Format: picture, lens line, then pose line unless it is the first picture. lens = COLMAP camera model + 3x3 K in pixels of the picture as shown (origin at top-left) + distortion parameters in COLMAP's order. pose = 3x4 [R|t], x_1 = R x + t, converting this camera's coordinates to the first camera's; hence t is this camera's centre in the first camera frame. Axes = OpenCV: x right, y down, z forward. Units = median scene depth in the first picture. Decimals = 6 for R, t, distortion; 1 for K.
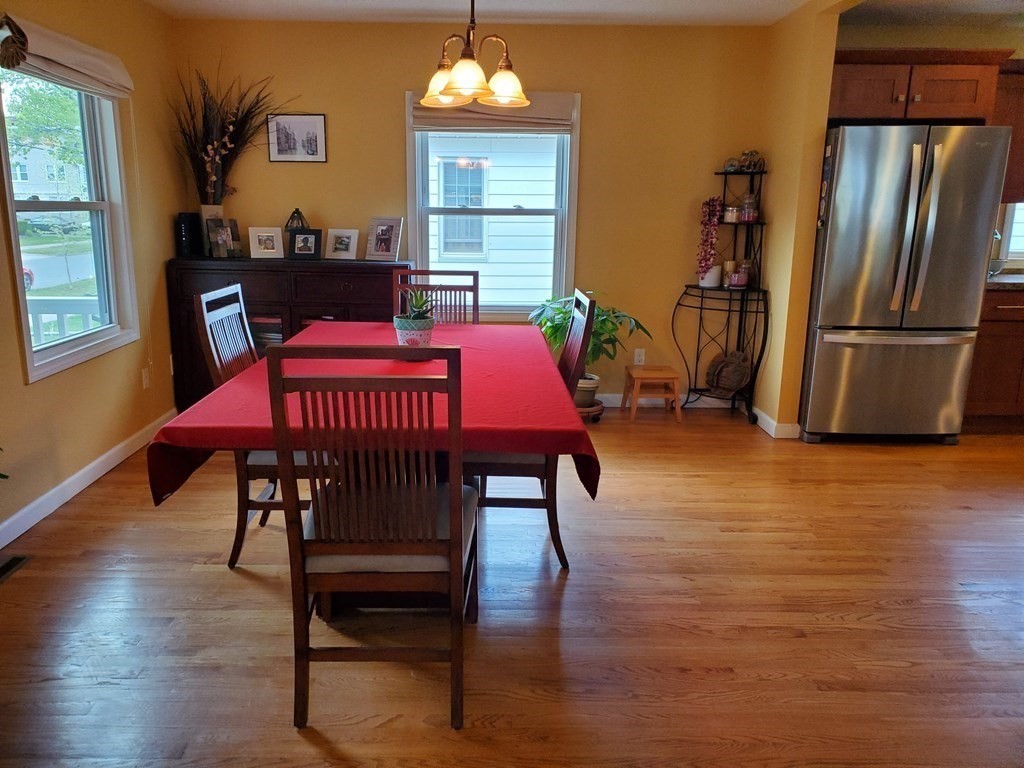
lens RADIAL K [[793.8, 0, 483.7], [0, 793.8, 387.1], [0, 0, 1]] dist [0.014706, -0.007306]
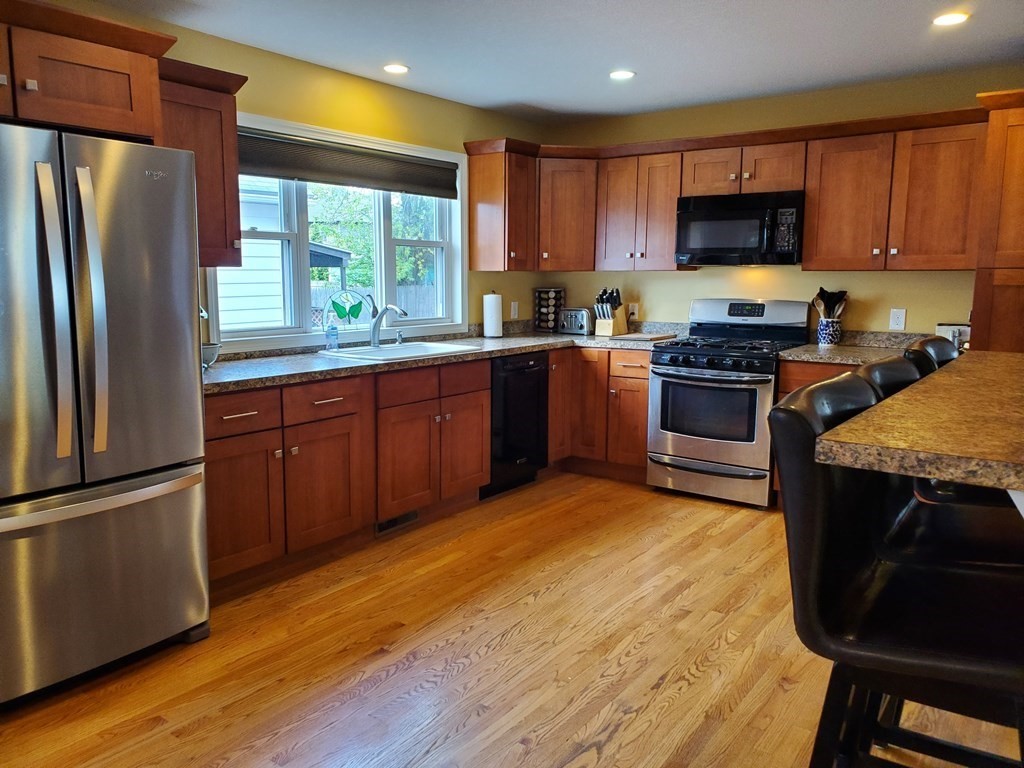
lens RADIAL K [[794.6, 0, 512.0], [0, 794.6, 384.0], [0, 0, 1]] dist [0.047700, -0.007725]
pose [[0.587168, -0.121080, 0.800358, 0.232907], [0.177098, 0.984011, 0.018938, -0.093793], [-0.789854, 0.130622, 0.599223, 0.372949]]
